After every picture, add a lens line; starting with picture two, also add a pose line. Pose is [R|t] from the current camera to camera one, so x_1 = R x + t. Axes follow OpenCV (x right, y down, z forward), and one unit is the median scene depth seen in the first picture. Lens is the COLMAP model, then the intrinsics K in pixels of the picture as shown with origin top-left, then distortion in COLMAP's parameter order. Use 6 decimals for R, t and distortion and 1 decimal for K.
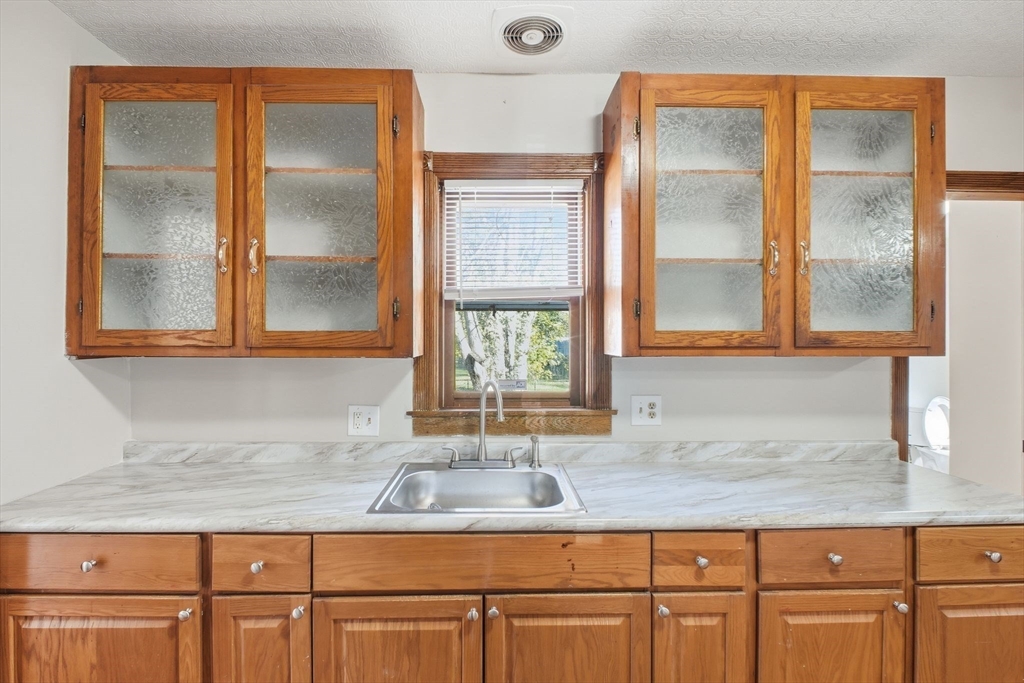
lens RADIAL K [[493.8, 0, 512.0], [0, 493.8, 341.5], [0, 0, 1]] dist [-0.001887, -0.000174]
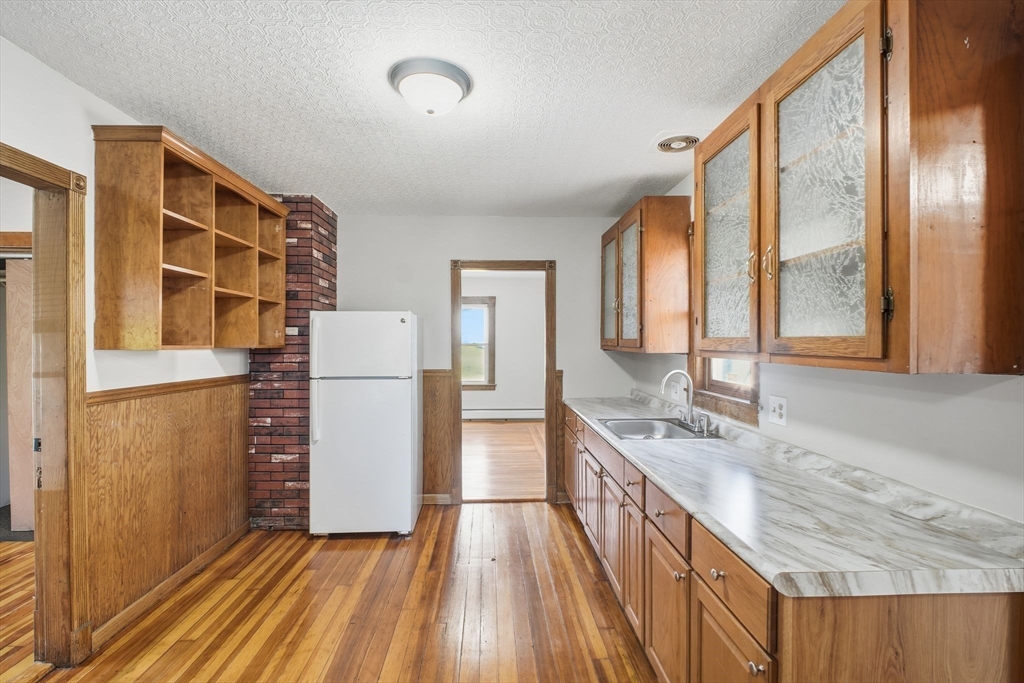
lens RADIAL K [[471.6, 0, 509.2], [0, 471.6, 343.5], [0, 0, 1]] dist [0.000085, 0.000063]
pose [[0.018717, 0.006917, -0.999801, 1.309324], [-0.009669, 0.999931, 0.006737, -0.008051], [0.999778, 0.009541, 0.018782, 0.399343]]
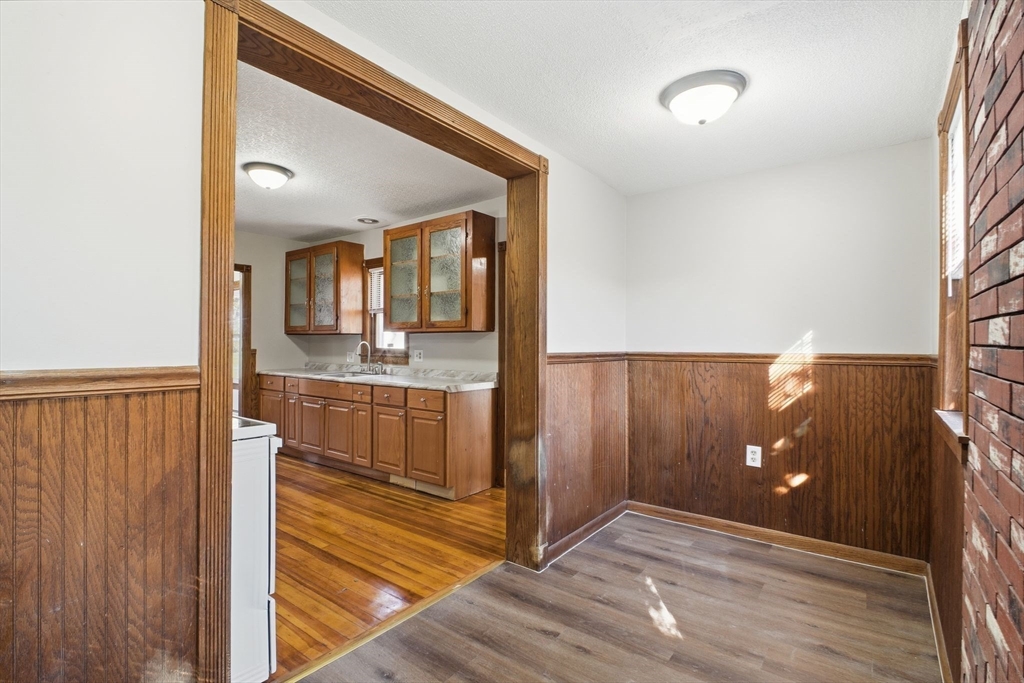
lens RADIAL K [[471.6, 0, 509.2], [0, 471.6, 343.5], [0, 0, 1]] dist [0.000085, 0.000063]
pose [[0.781408, 0.003571, -0.624010, 2.105525], [-0.011250, 0.999902, -0.008365, 0.094933], [0.623919, 0.013556, 0.781371, -0.548925]]
